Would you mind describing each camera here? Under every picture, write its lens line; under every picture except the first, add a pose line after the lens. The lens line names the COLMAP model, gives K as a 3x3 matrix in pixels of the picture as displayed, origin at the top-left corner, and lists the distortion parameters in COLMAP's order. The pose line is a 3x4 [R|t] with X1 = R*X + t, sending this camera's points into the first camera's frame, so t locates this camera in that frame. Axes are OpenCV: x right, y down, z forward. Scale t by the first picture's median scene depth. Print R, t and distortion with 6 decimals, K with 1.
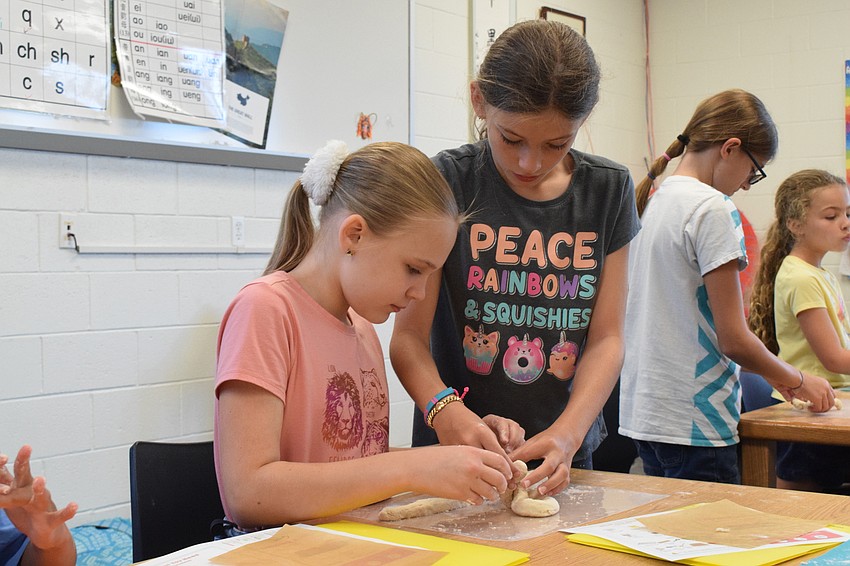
lens RADIAL K [[1250.7, 0, 429.0], [0, 1250.7, 296.3], [0, 0, 1]] dist [-0.019173, 0.041912]
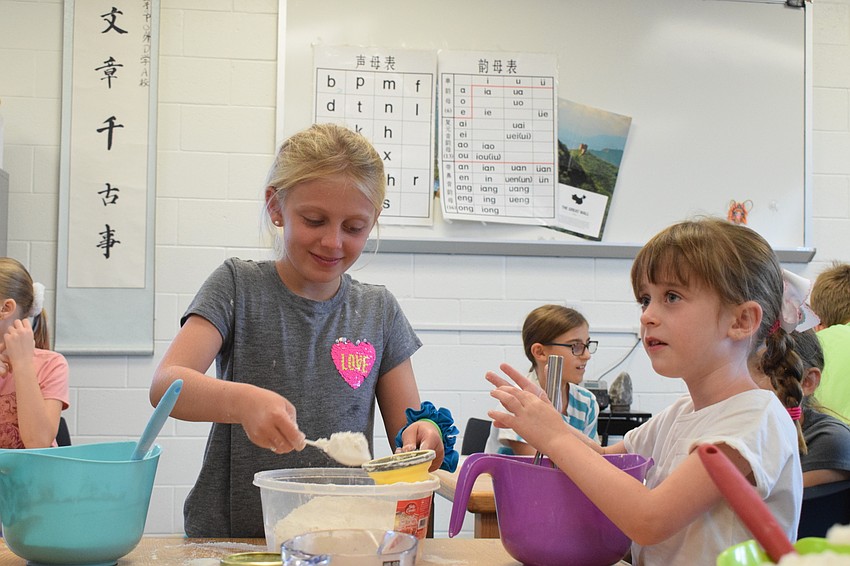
lens RADIAL K [[1250.7, 0, 429.0], [0, 1250.7, 296.3], [0, 0, 1]] dist [-0.019173, 0.041912]
pose [[0.698325, -0.014704, -0.715630, 0.582718], [-0.037658, 0.997650, -0.057246, 0.003549], [0.714790, 0.066926, 0.696130, 0.102795]]
